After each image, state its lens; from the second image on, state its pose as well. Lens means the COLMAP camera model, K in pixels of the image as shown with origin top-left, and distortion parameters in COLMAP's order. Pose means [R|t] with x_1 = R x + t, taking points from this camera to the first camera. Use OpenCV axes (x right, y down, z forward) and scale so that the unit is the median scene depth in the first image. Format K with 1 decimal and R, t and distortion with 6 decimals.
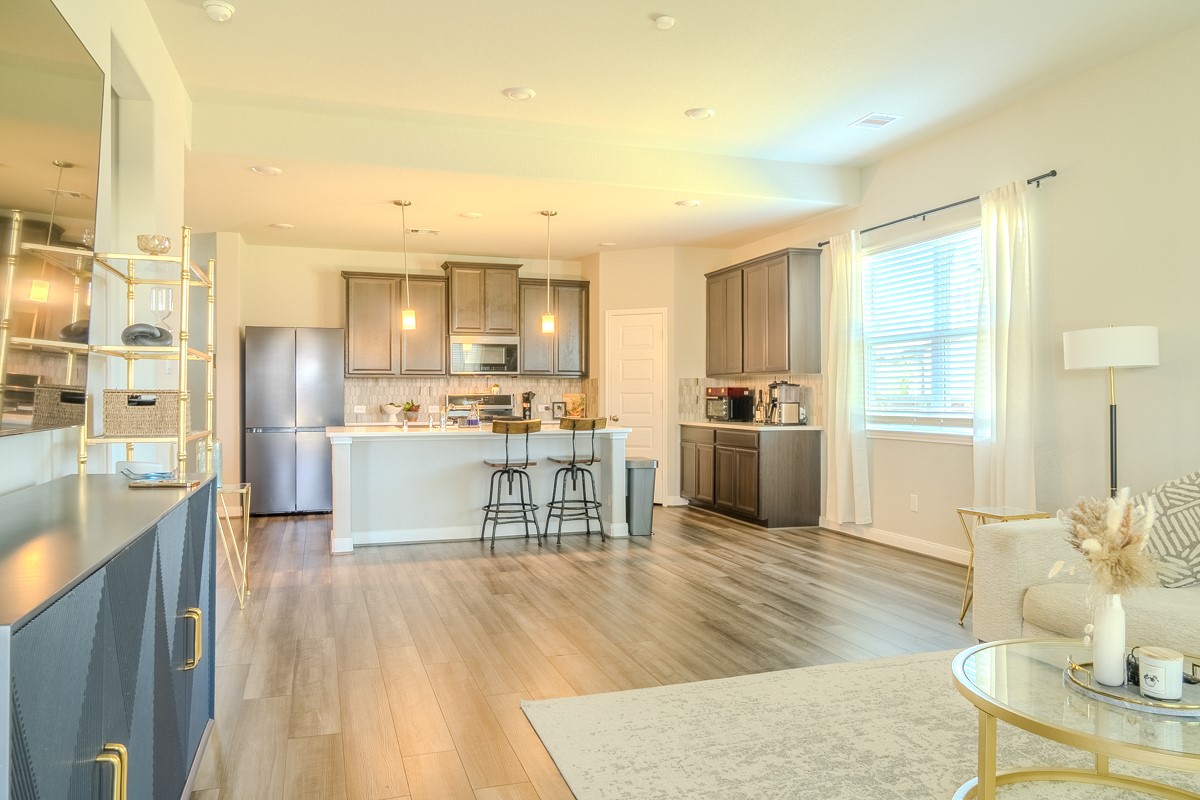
lens RADIAL K [[844.4, 0, 598.8], [0, 844.4, 397.6], [0, 0, 1]] dist [-0.006031, -0.002658]
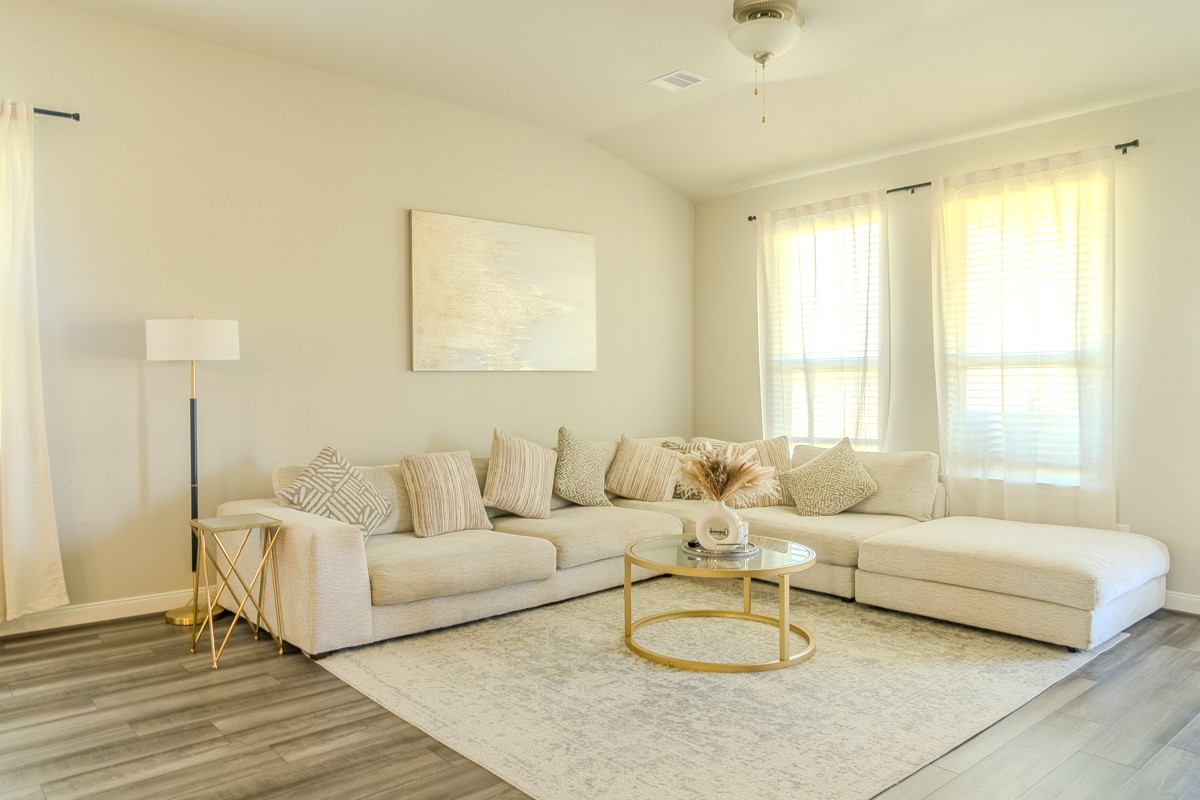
lens RADIAL K [[844.4, 0, 598.1], [0, 844.4, 395.9], [0, 0, 1]] dist [-0.006031, -0.002658]
pose [[-0.389225, -0.014175, 0.921034, -0.546352], [0.002199, 0.999864, 0.016317, -0.010987], [-0.921140, 0.008377, -0.389141, 1.135505]]
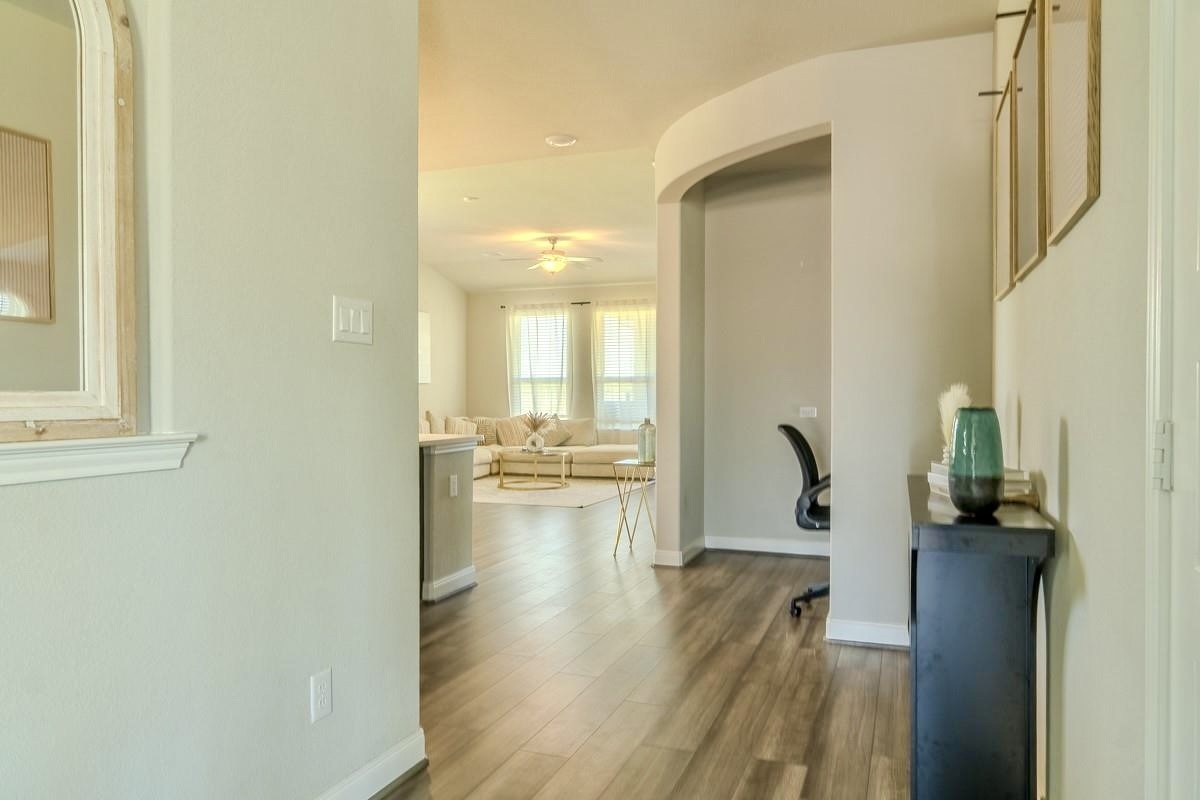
lens RADIAL K [[844.4, 0, 600.3], [0, 844.4, 398.5], [0, 0, 1]] dist [-0.006031, -0.002658]
pose [[-0.775417, -0.007244, 0.631408, -1.052070], [0.002918, 0.999882, 0.015054, -0.015901], [-0.631443, 0.013515, -0.775304, 1.861207]]
